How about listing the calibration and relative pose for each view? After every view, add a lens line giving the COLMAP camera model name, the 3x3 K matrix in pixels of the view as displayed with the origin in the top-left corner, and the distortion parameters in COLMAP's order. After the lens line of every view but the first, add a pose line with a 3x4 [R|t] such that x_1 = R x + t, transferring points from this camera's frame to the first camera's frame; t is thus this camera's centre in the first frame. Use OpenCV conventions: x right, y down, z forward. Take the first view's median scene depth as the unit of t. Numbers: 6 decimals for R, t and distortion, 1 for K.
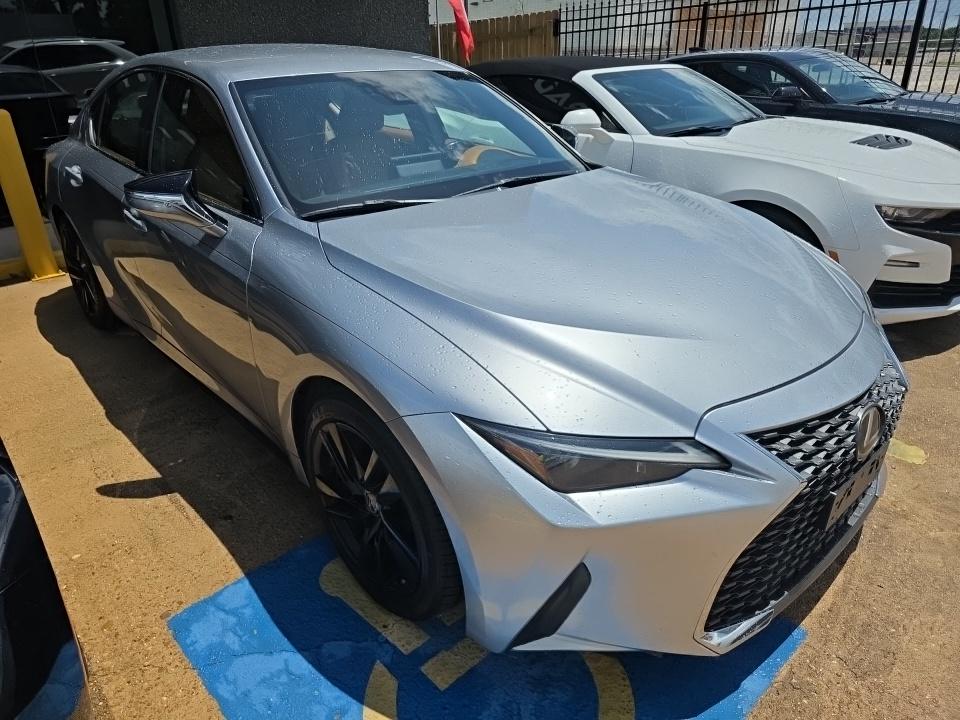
lens RADIAL K [[659.3, 0, 481.8], [0, 659.3, 366.7], [0, 0, 1]] dist [0.004923, -0.007679]
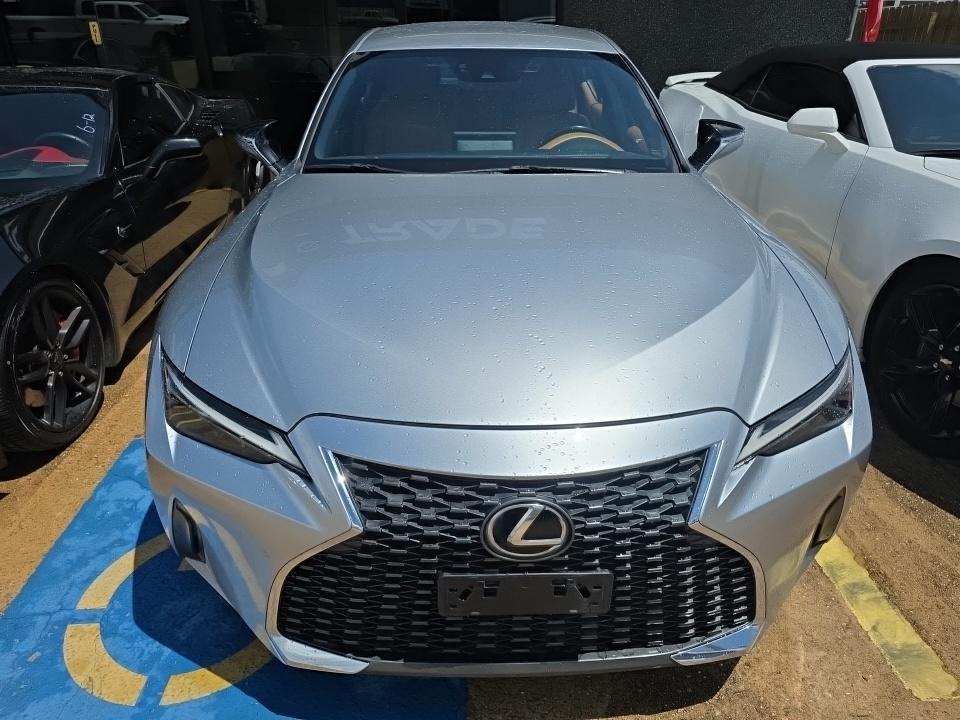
lens RADIAL K [[659.3, 0, 481.2], [0, 659.3, 351.9], [0, 0, 1]] dist [0.004923, -0.007679]
pose [[0.769327, 0.300524, -0.563756, 0.612178], [-0.294539, 0.949916, 0.104435, -0.111414], [0.566906, 0.085704, 0.819312, 0.209946]]
